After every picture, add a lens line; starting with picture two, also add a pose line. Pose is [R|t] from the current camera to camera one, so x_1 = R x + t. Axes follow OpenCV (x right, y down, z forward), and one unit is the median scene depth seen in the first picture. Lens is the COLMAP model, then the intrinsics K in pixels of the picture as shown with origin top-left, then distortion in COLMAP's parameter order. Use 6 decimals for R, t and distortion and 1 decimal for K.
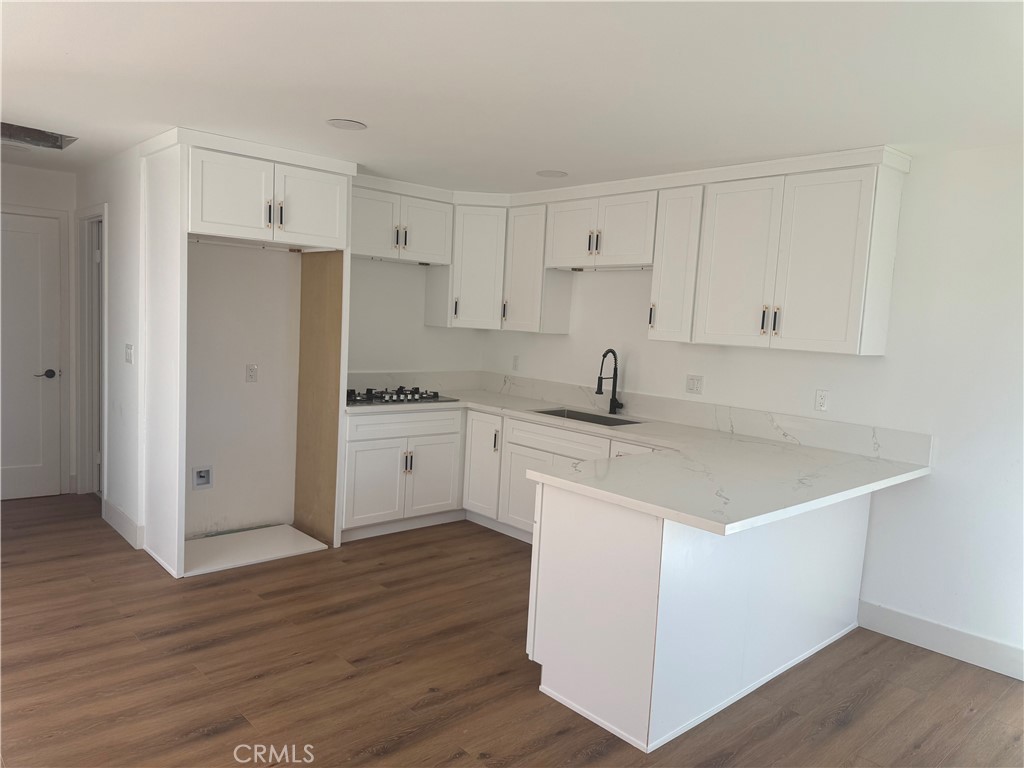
lens RADIAL K [[714.9, 0, 517.4], [0, 714.9, 384.6], [0, 0, 1]] dist [0.043059, -0.029767]
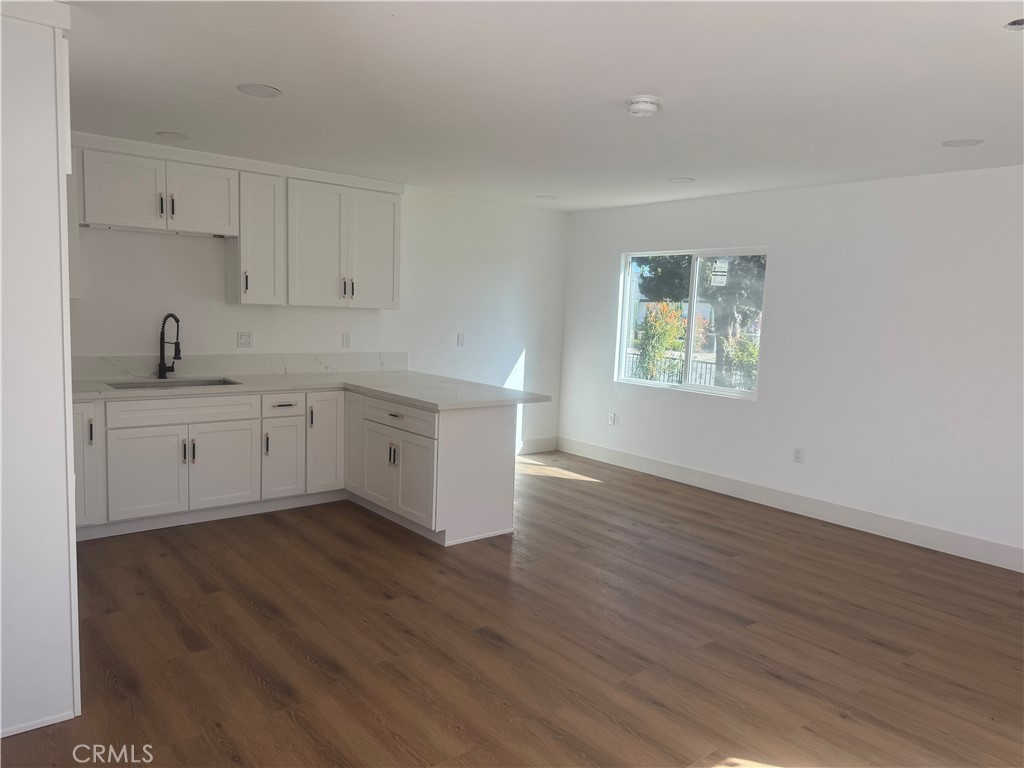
lens RADIAL K [[714.9, 0, 513.2], [0, 714.9, 382.3], [0, 0, 1]] dist [0.043059, -0.029767]
pose [[0.057151, -0.157864, 0.985806, -0.910073], [0.054688, 0.986432, 0.154794, -0.090688], [-0.996867, 0.045065, 0.065009, 0.492318]]
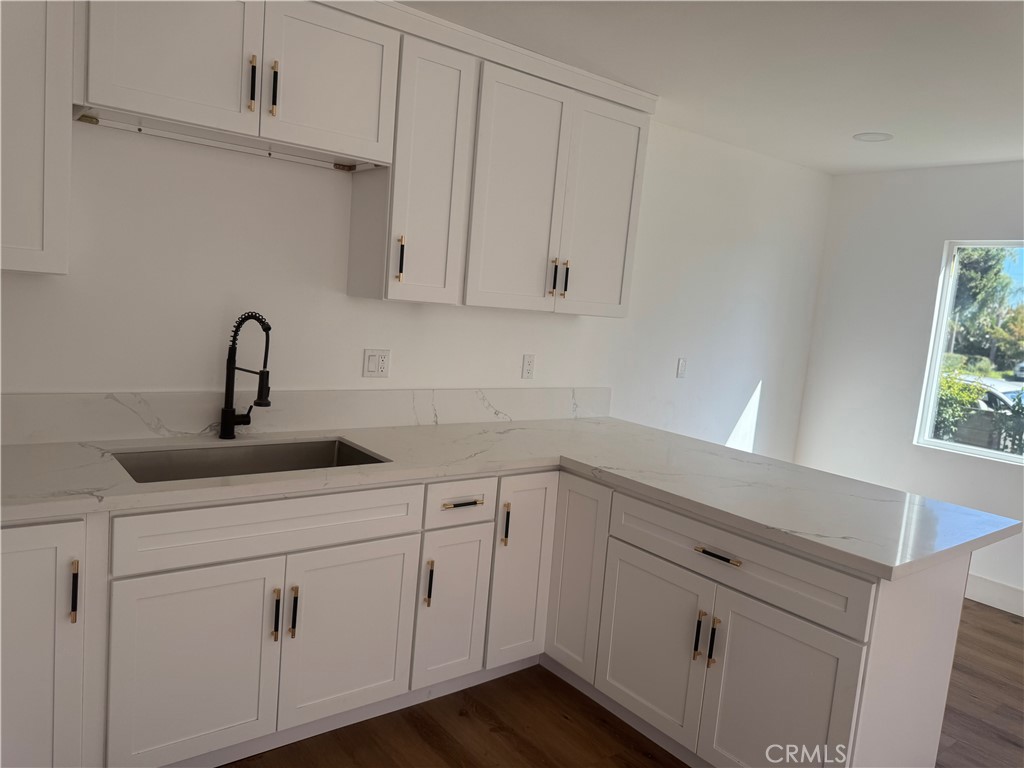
lens RADIAL K [[714.9, 0, 516.7], [0, 714.9, 382.3], [0, 0, 1]] dist [0.043059, -0.029767]
pose [[0.075122, -0.164643, 0.983488, -0.381274], [0.003236, 0.986310, 0.164868, -0.089622], [-0.997169, -0.009202, 0.074626, 0.831443]]
